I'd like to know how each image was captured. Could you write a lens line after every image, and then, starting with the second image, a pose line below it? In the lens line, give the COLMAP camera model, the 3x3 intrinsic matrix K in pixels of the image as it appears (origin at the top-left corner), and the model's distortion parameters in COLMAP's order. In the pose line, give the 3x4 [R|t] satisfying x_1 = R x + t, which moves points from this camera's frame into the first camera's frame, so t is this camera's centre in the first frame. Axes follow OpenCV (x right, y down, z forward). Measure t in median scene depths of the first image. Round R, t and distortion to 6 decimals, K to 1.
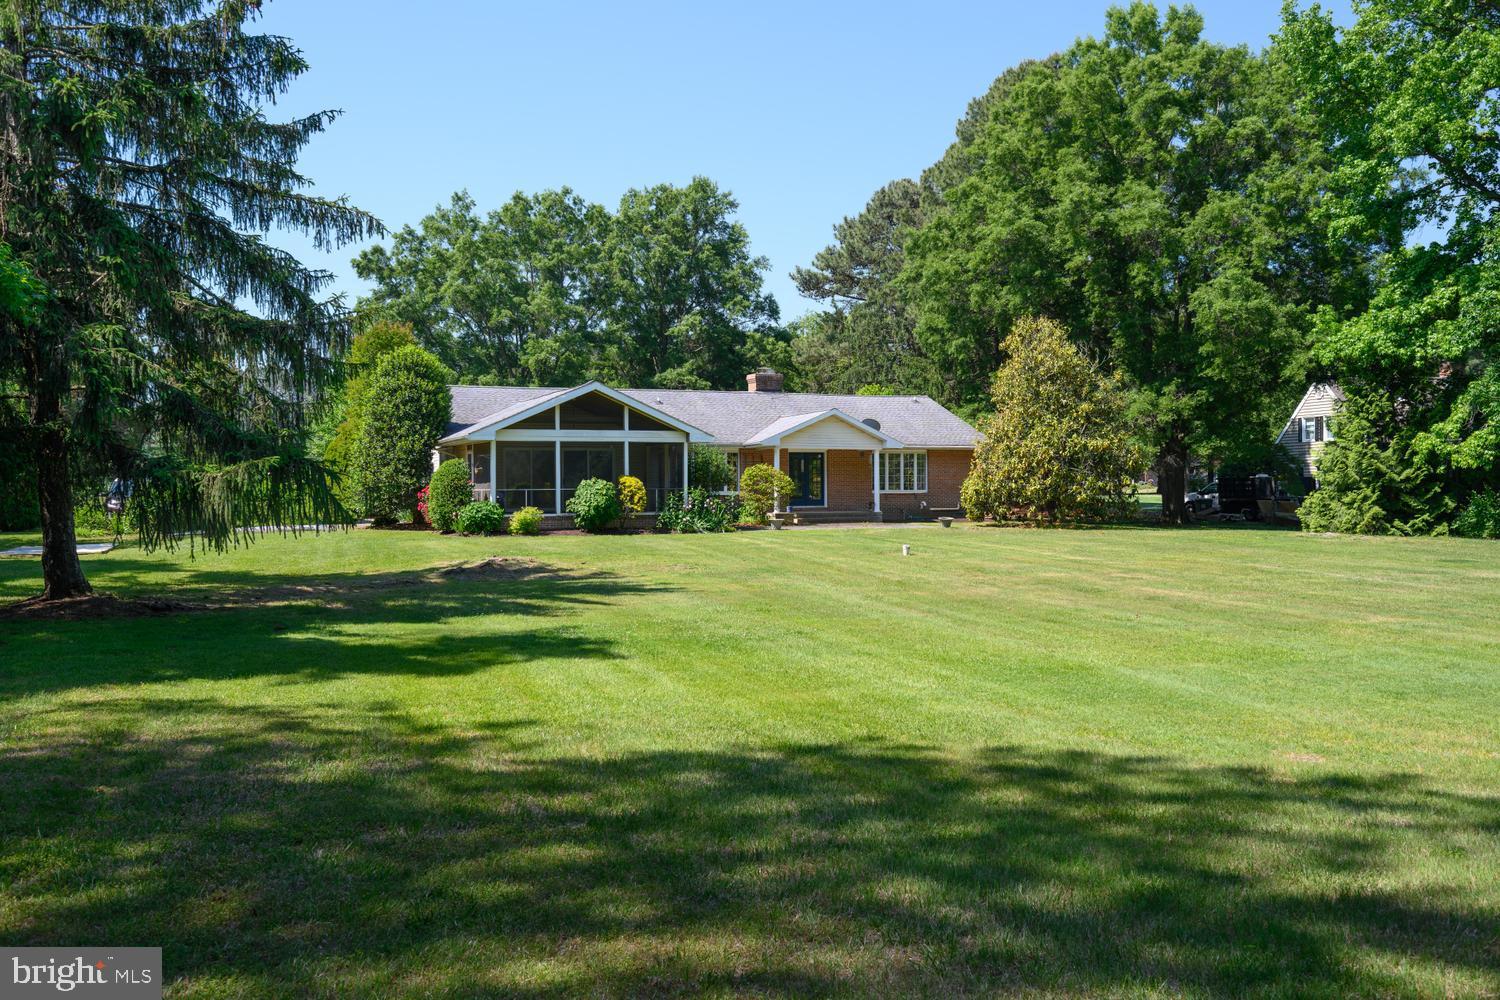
lens RADIAL K [[1981.9, 0, 750.0], [0, 1981.9, 500.0], [0, 0, 1]] dist [0.045670, 0.103617]
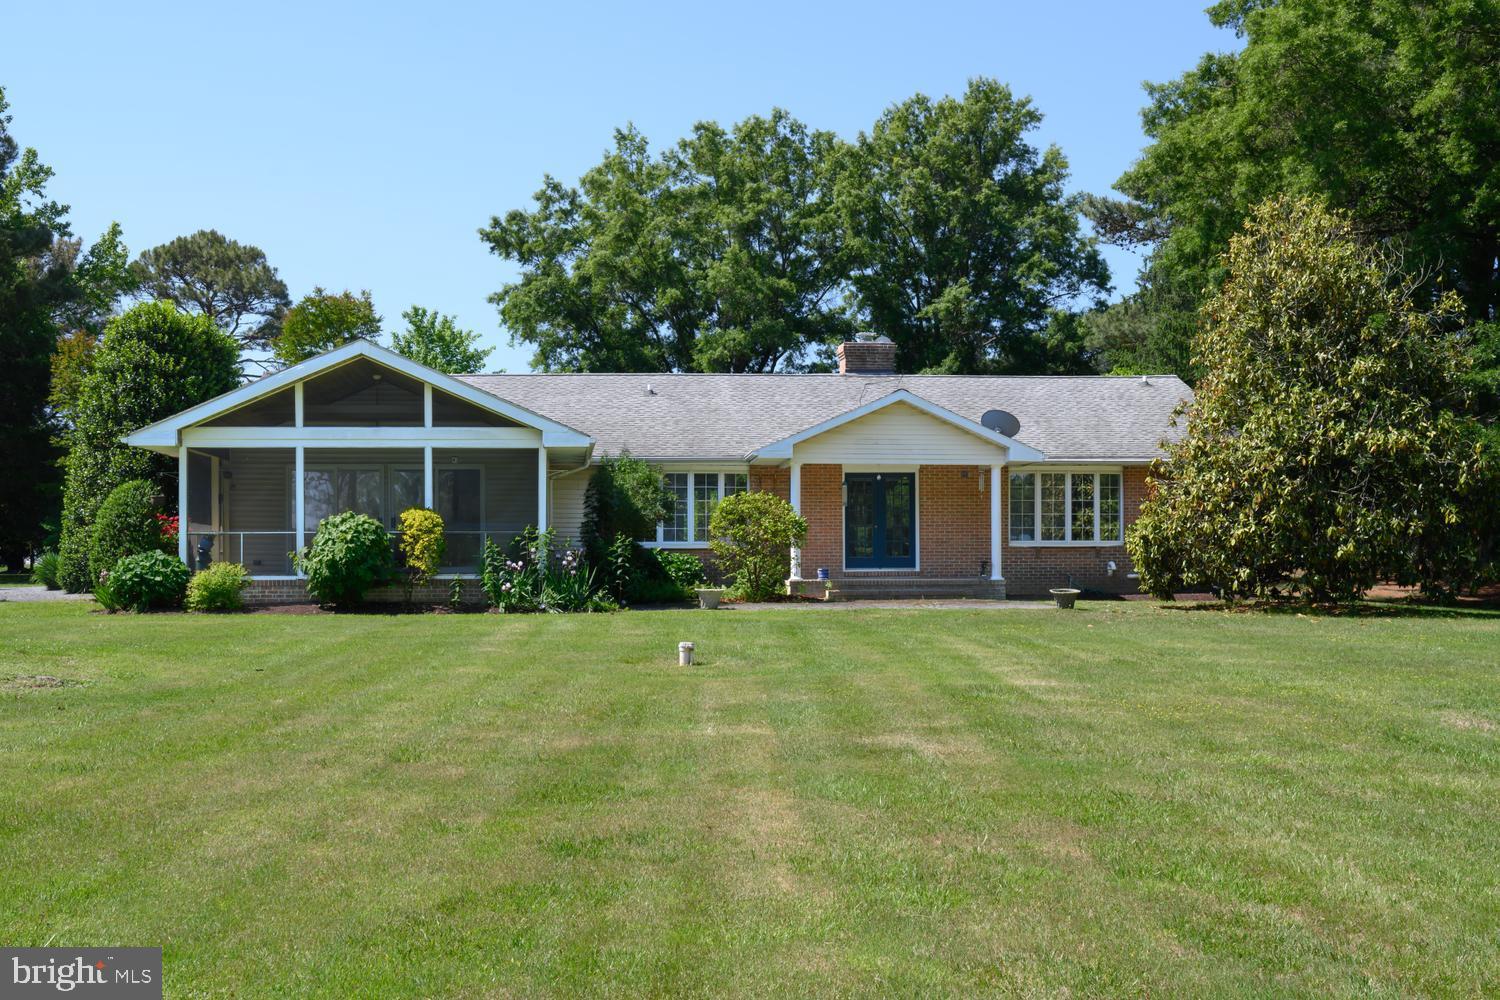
lens RADIAL K [[1981.9, 0, 750.0], [0, 1981.9, 500.0], [0, 0, 1]] dist [0.045670, 0.103617]
pose [[0.913499, -0.011109, -0.406689, 0.223223], [-0.006291, 0.999122, -0.041422, 0.007134], [0.406792, 0.040397, 0.912627, 0.477777]]
